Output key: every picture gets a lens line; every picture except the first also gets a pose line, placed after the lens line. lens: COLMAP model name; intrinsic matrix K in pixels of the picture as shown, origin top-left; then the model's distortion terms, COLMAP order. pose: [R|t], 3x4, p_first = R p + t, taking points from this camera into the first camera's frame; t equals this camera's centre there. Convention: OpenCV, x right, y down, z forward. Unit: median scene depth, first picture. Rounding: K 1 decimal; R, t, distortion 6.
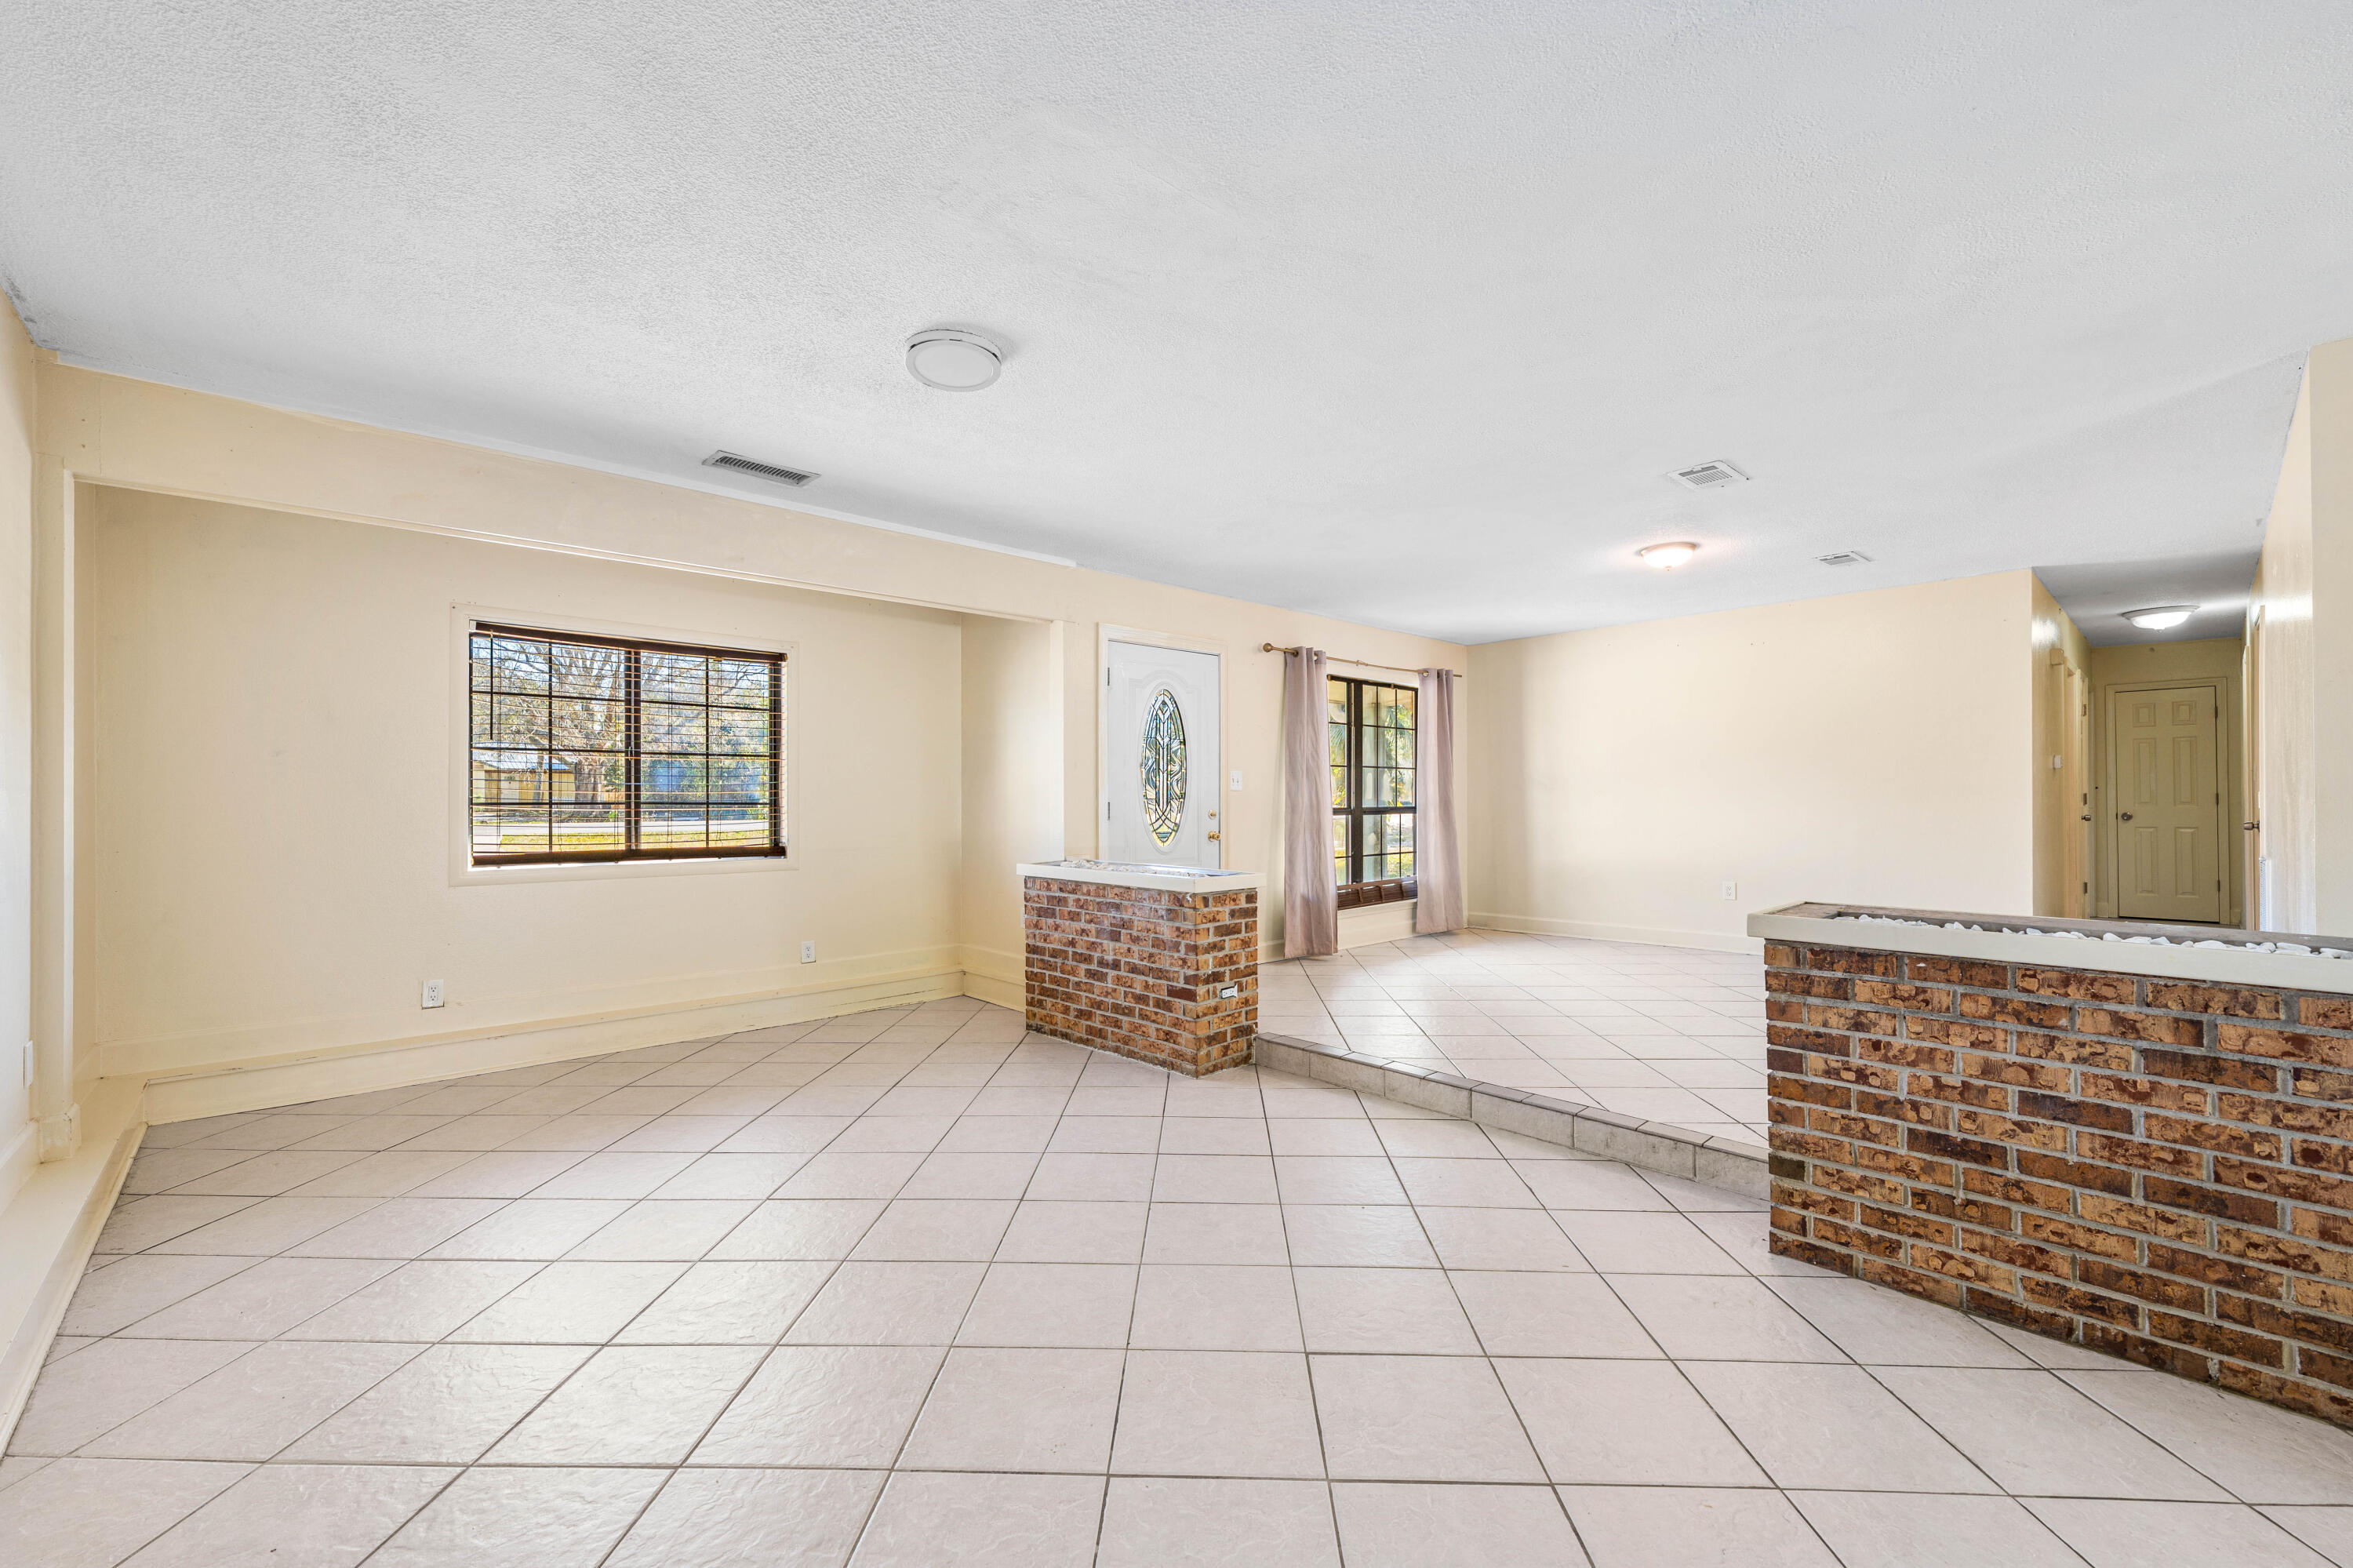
lens RADIAL K [[975.6, 0, 1188.2], [0, 975.6, 803.4], [0, 0, 1]] dist [-0.001617, -0.000082]
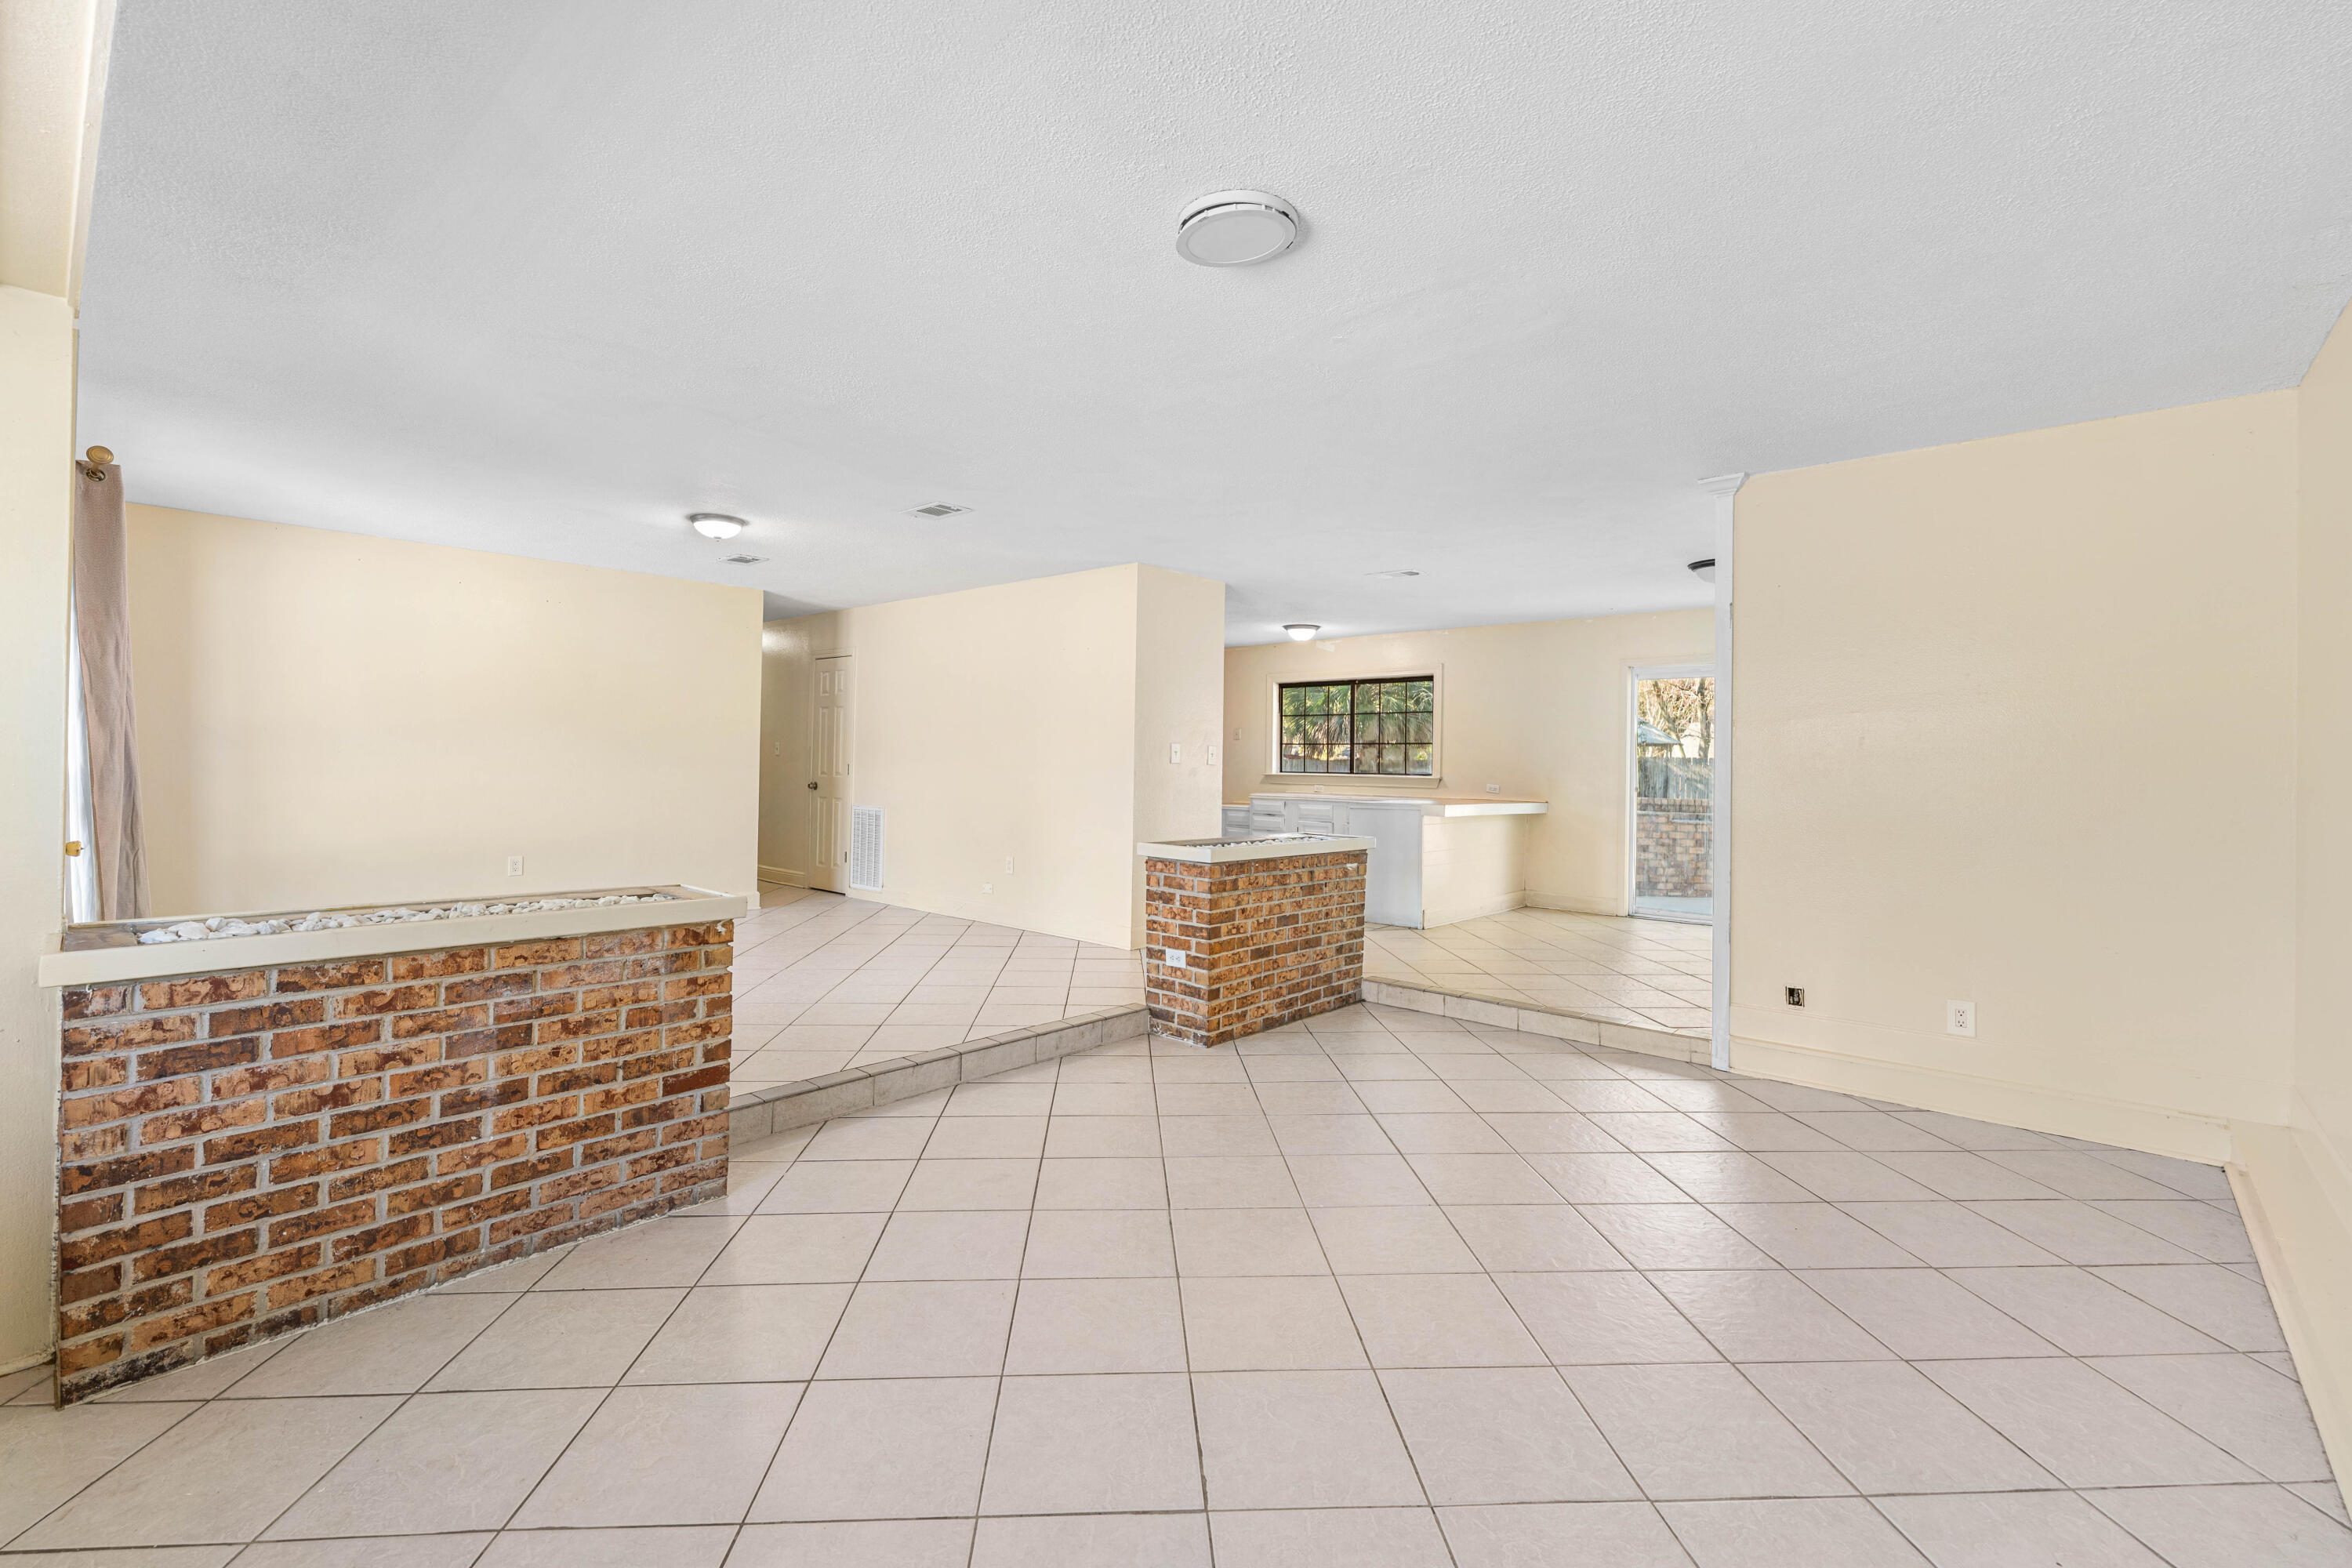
lens RADIAL K [[981.1, 0, 1189.1], [0, 981.1, 768.6], [0, 0, 1]] dist [0.000395, -0.000939]
pose [[-0.085865, -0.001161, 0.996306, -0.657708], [-0.013582, 0.999908, -0.000005, -0.014613], [-0.996214, -0.013533, -0.085873, 0.711011]]
